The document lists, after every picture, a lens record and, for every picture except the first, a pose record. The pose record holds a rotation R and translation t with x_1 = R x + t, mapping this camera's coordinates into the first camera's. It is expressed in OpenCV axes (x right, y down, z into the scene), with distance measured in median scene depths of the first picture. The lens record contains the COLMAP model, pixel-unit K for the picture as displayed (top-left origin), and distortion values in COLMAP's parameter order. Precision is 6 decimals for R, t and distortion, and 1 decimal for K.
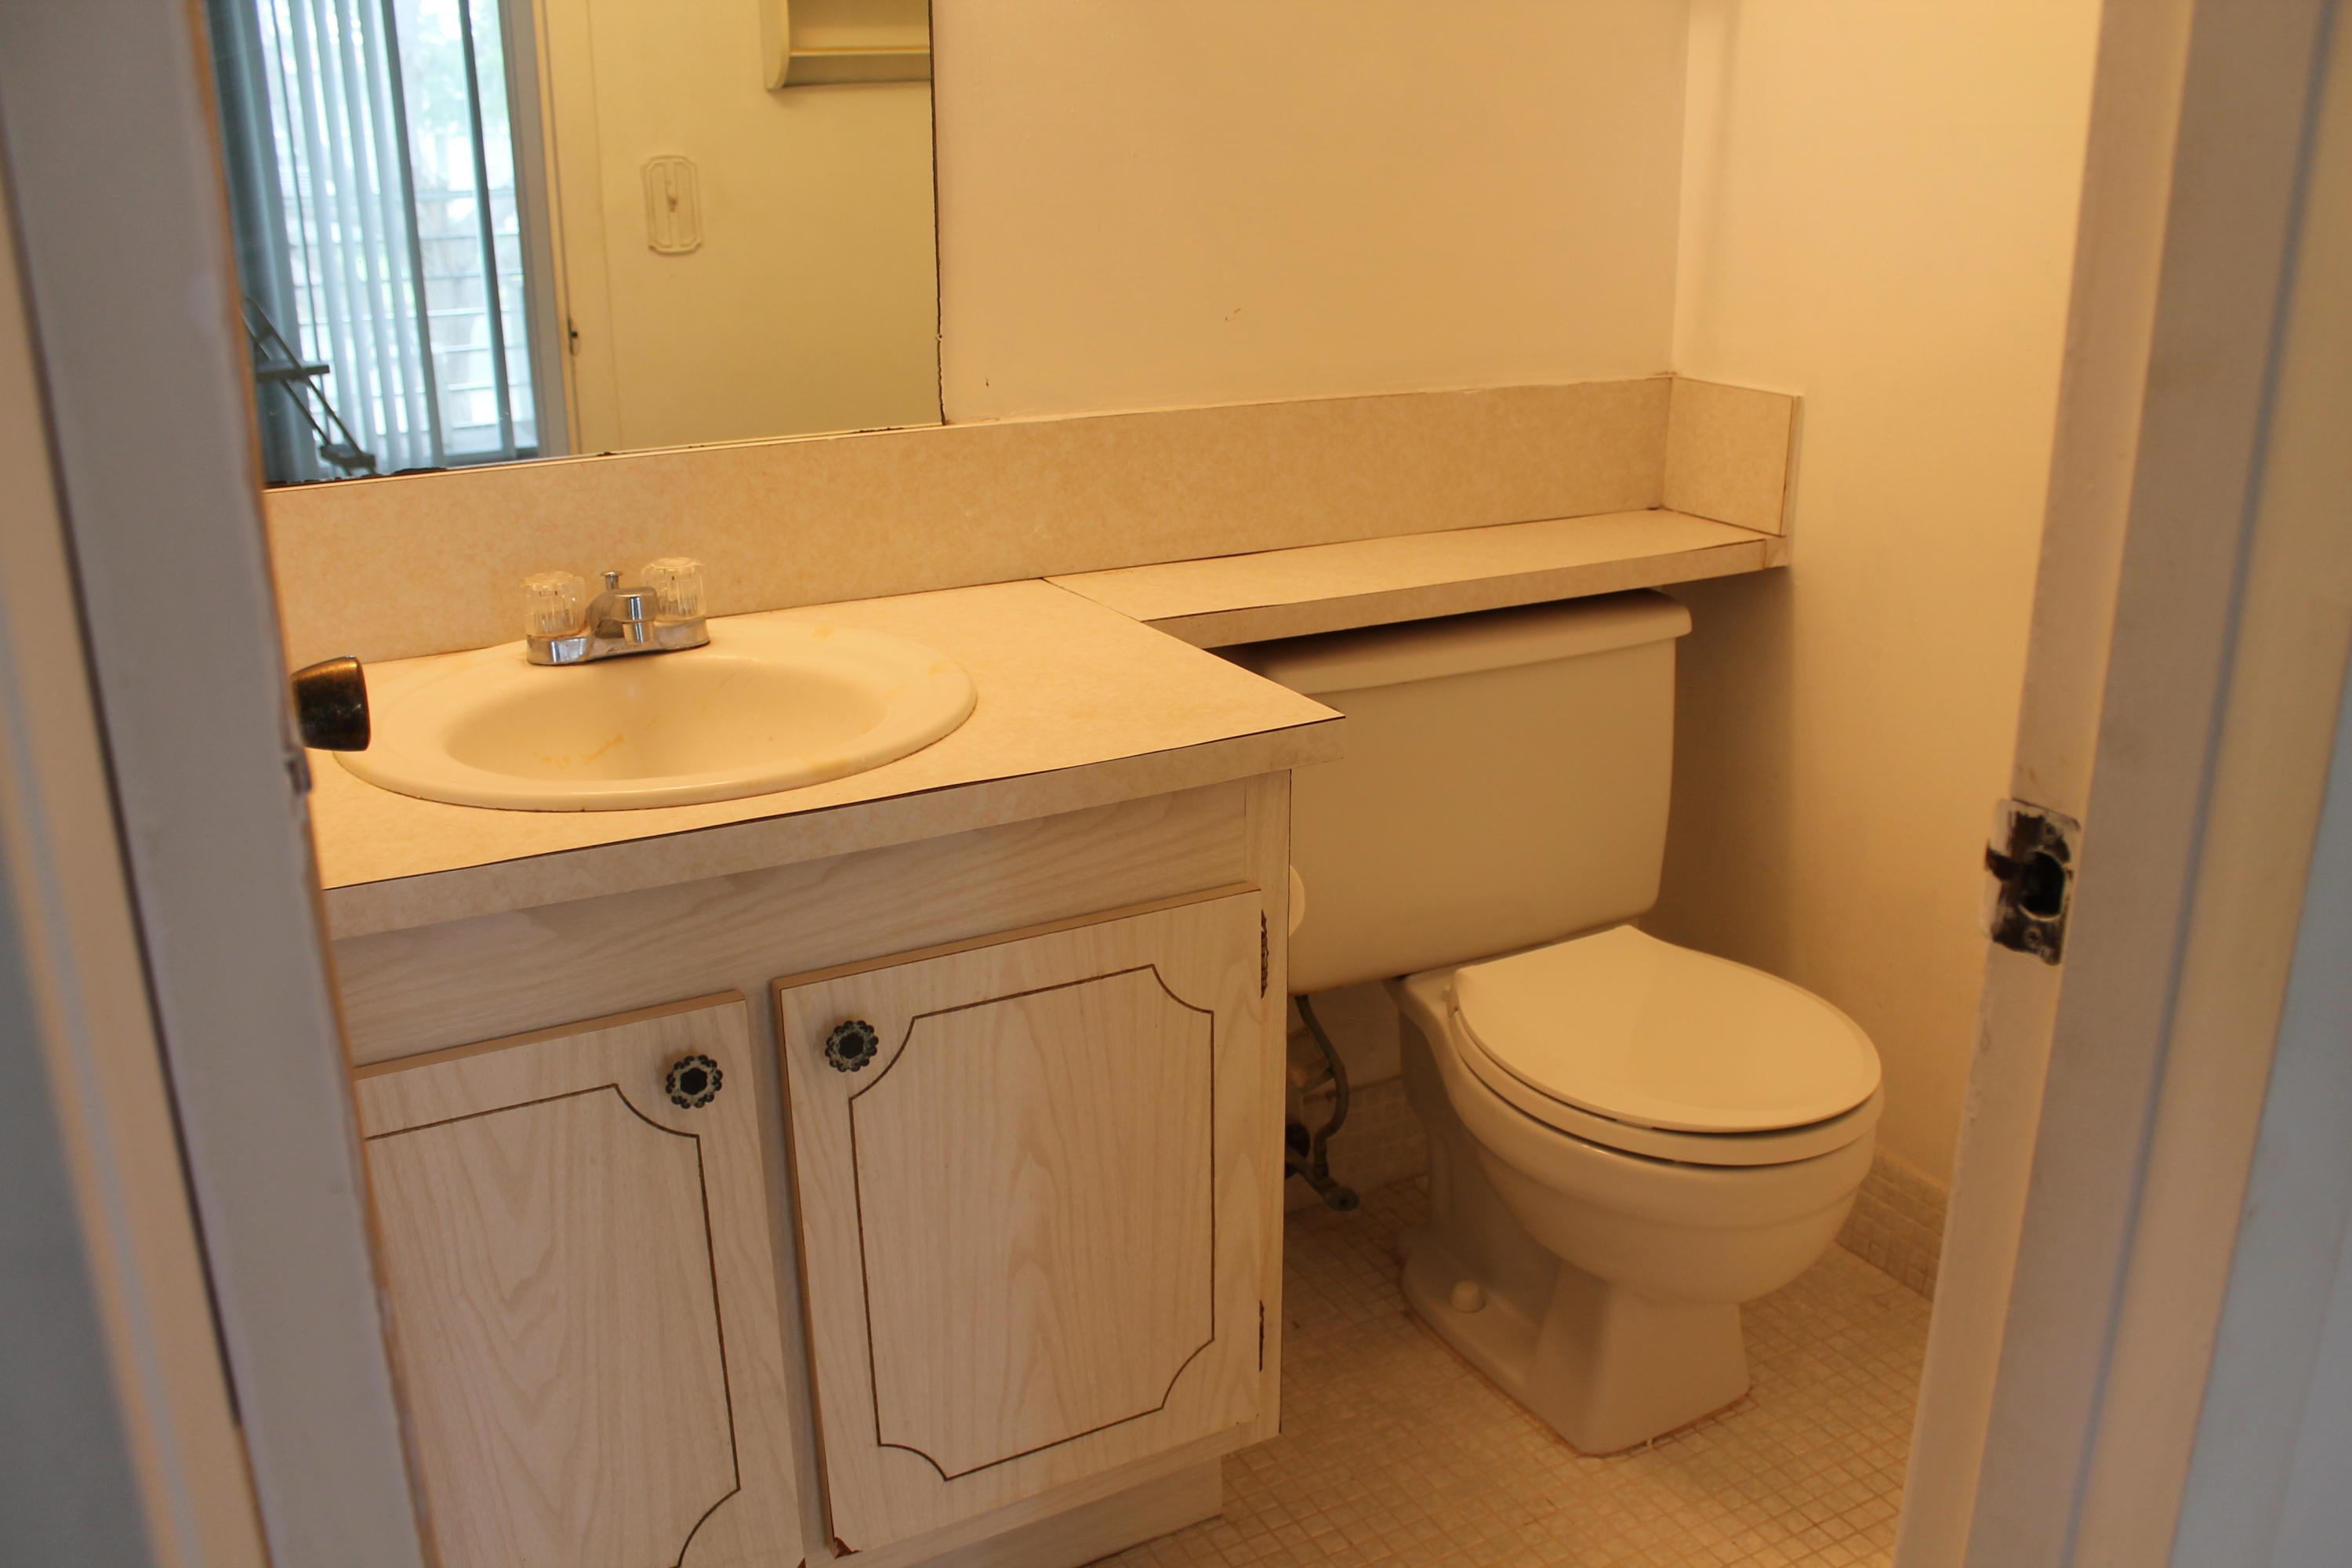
lens RADIAL K [[1923.7, 0, 1201.1], [0, 1923.7, 787.5], [0, 0, 1]] dist [-0.169984, 0.148098]
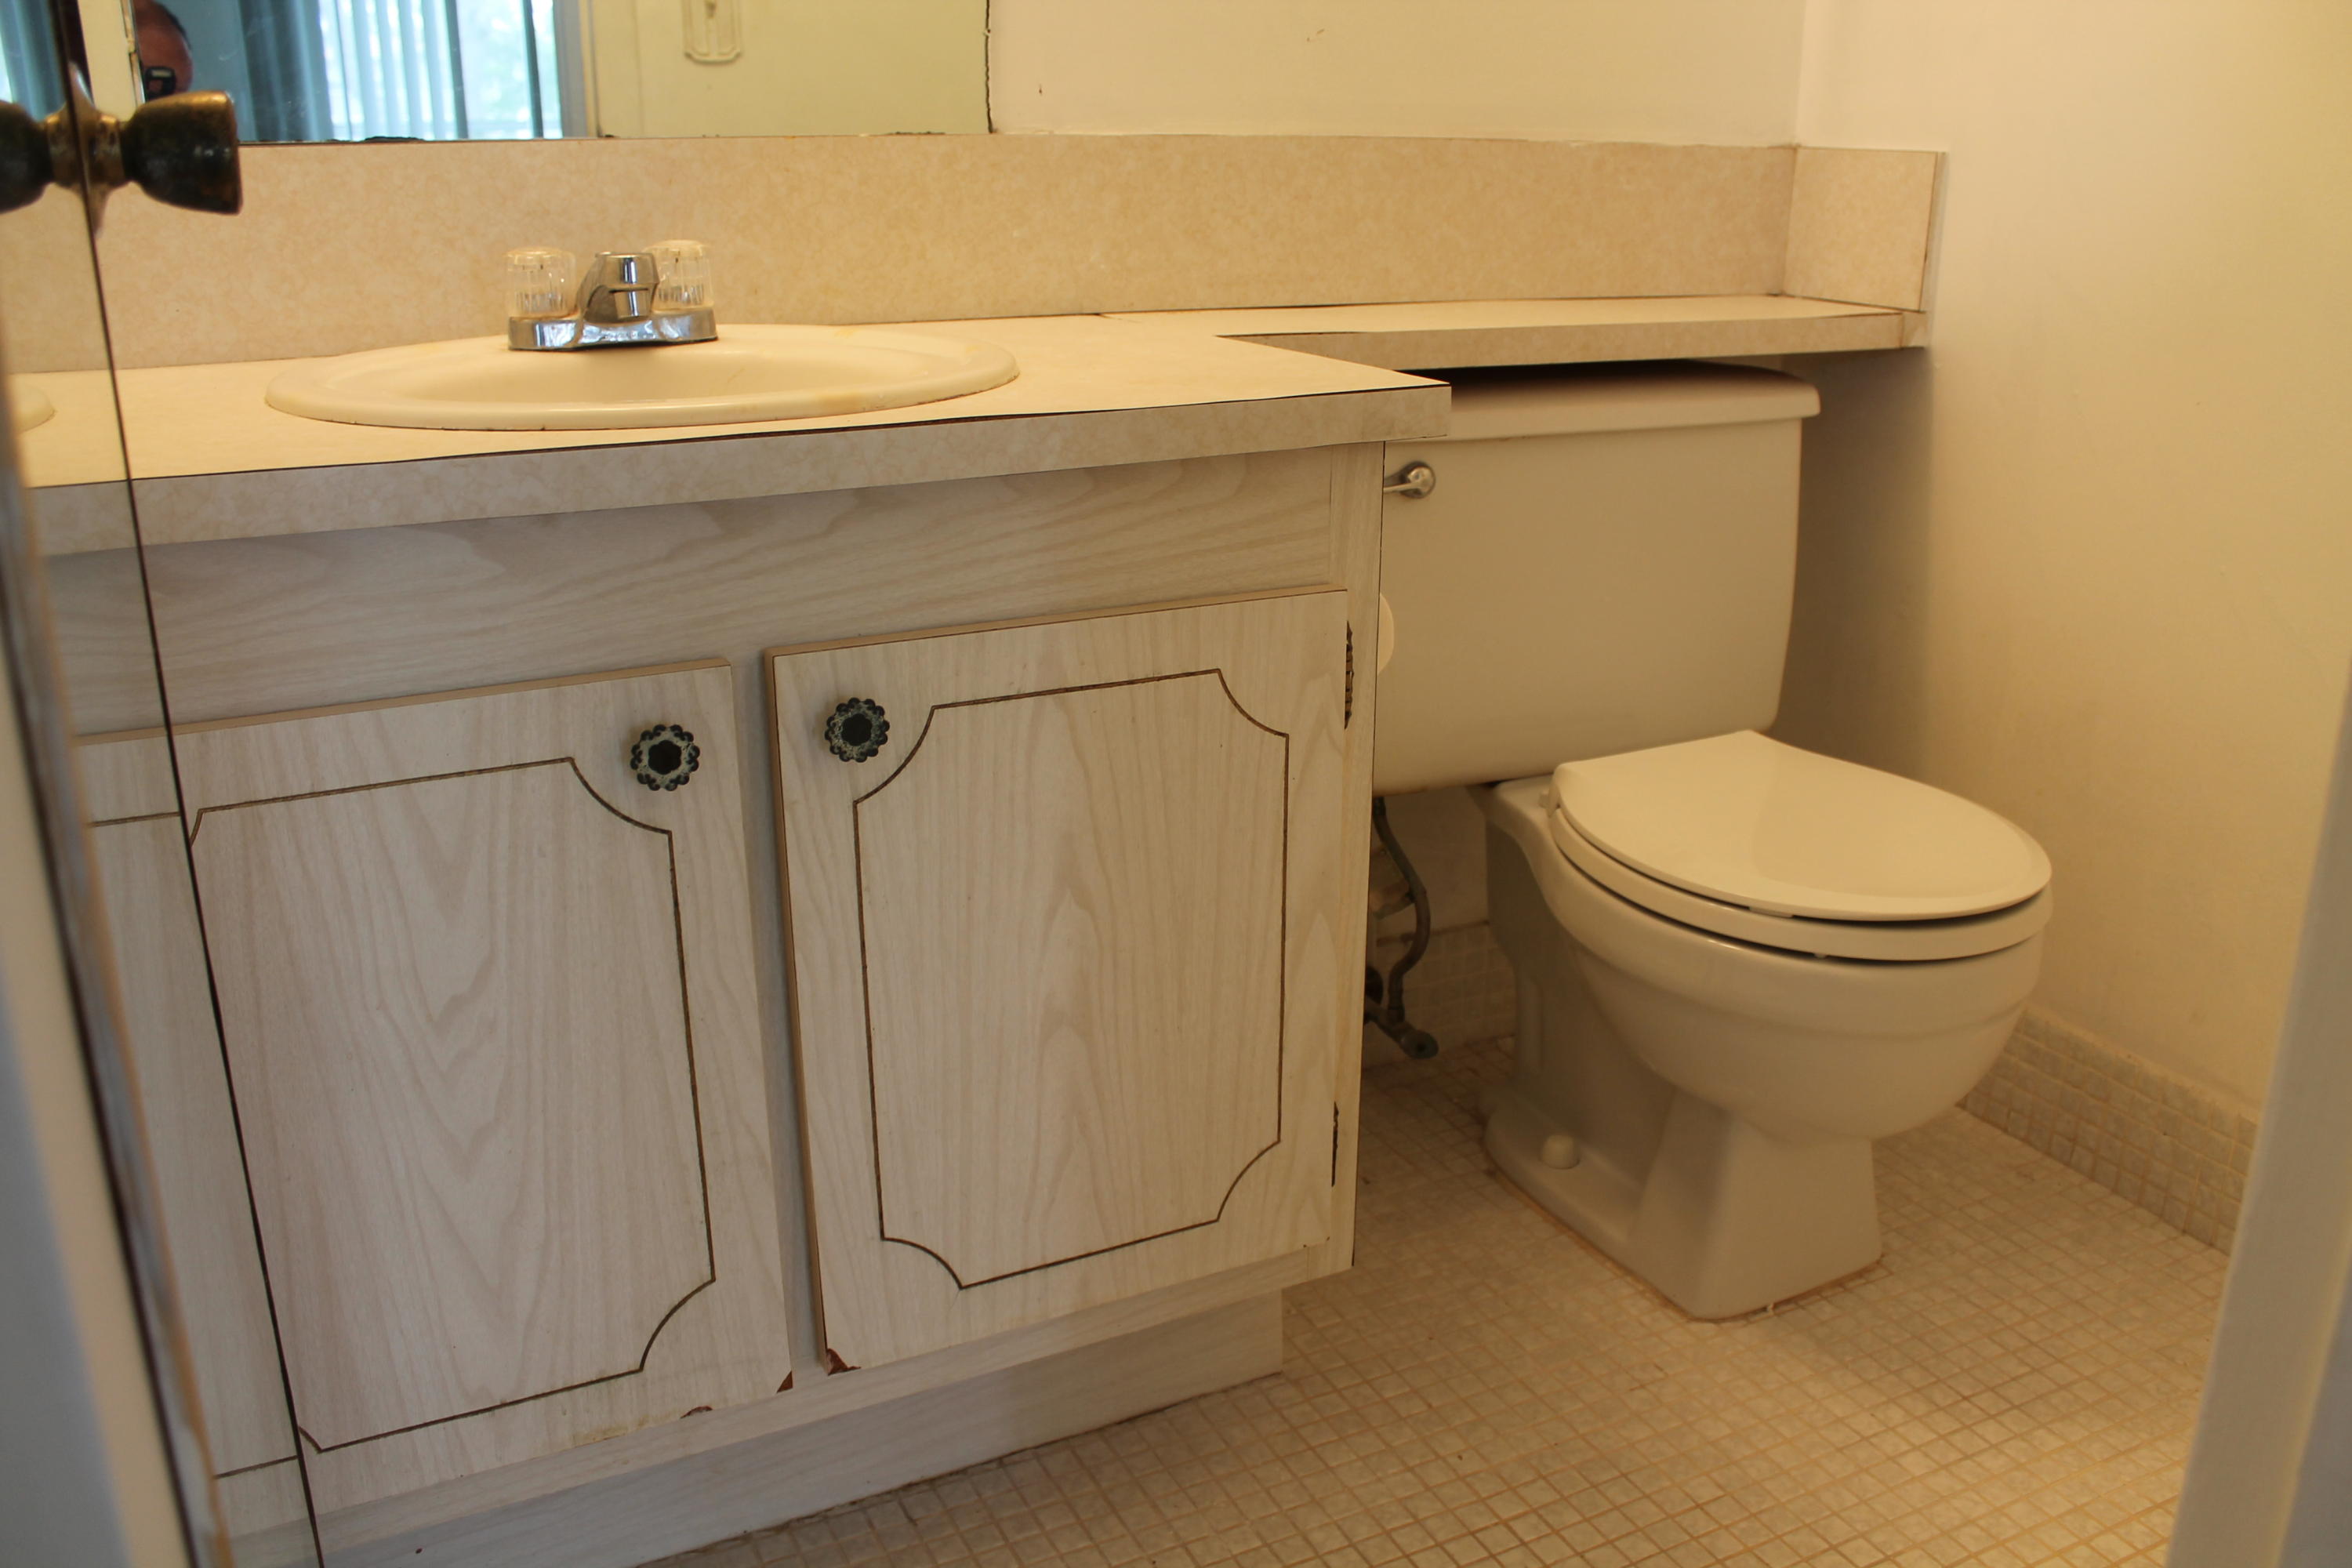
lens RADIAL K [[1923.7, 0, 1201.1], [0, 1923.7, 787.5], [0, 0, 1]] dist [-0.169984, 0.148098]
pose [[0.999453, 0.018250, -0.027573, -0.007759], [-0.018162, 0.999829, 0.003456, 0.127738], [0.027631, -0.002954, 0.999614, 0.138715]]
